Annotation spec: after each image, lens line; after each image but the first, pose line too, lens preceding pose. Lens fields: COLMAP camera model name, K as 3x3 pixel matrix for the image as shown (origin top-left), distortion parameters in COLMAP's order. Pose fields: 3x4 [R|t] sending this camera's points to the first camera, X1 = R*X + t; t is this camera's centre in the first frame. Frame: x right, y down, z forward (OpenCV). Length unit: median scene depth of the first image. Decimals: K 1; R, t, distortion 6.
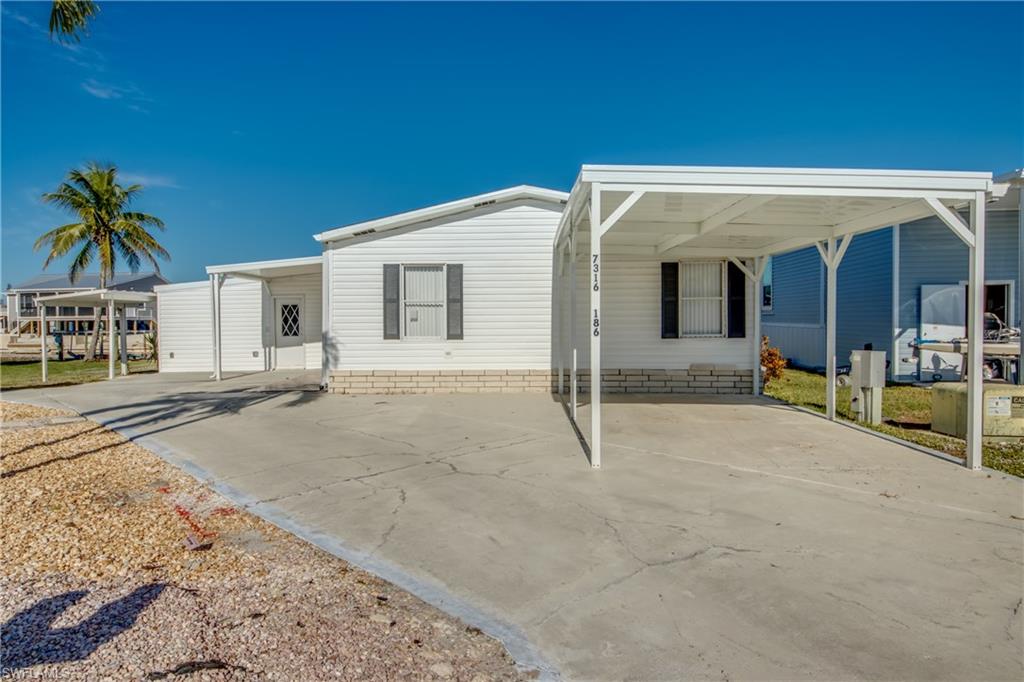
lens RADIAL K [[612.9, 0, 511.1], [0, 612.9, 330.6], [0, 0, 1]] dist [0.006072, 0.001416]
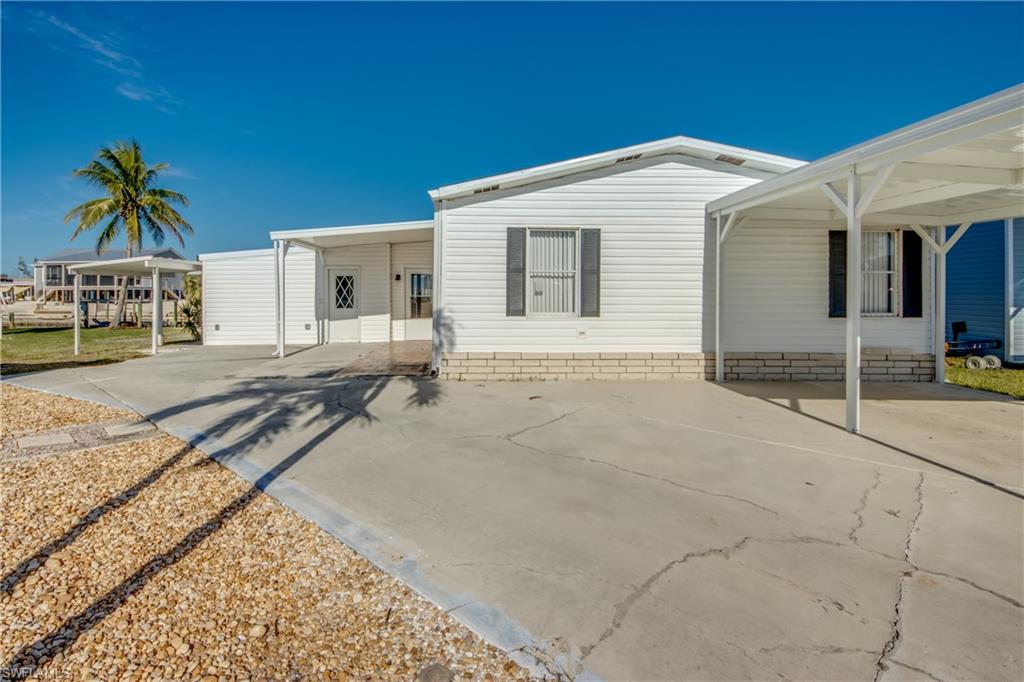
lens RADIAL K [[491.0, 0, 488.0], [0, 491.0, 295.9], [0, 0, 1]] dist [0.027101, -0.022818]
pose [[0.998260, 0.009769, 0.058149, -0.236863], [-0.009061, 0.999882, -0.012427, -0.004132], [-0.058264, 0.011879, 0.998231, 0.278342]]
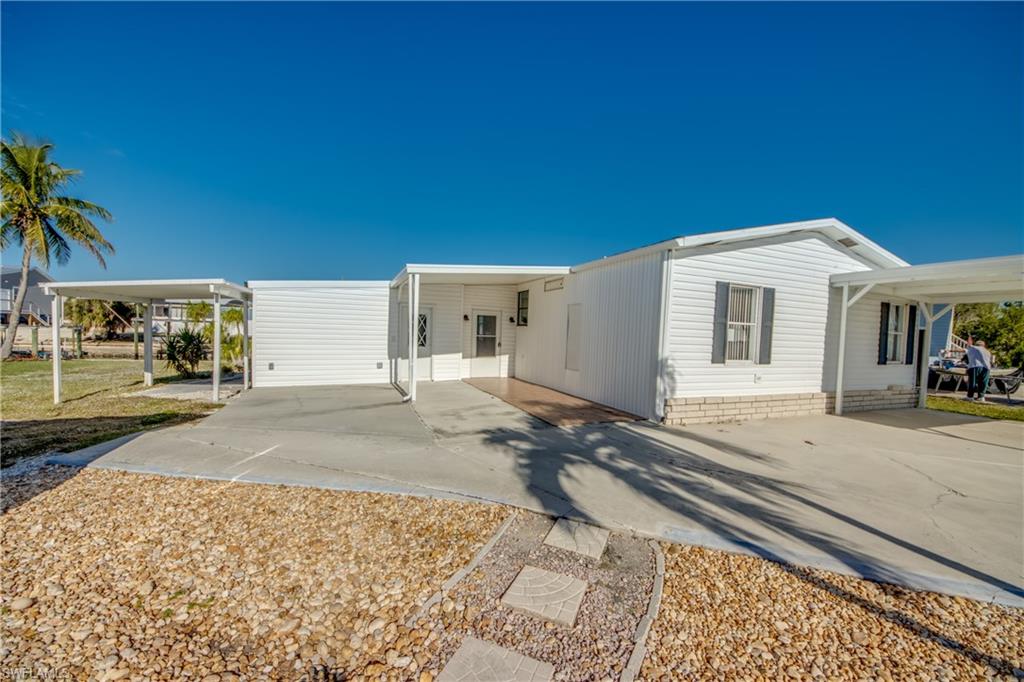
lens RADIAL K [[381.3, 0, 509.8], [0, 381.3, 345.7], [0, 0, 1]] dist [0.024430, -0.014856]
pose [[0.911185, 0.025733, 0.411193, -0.626318], [-0.034671, 0.999297, 0.014292, -0.008620], [-0.410536, -0.027279, 0.911436, 0.520280]]
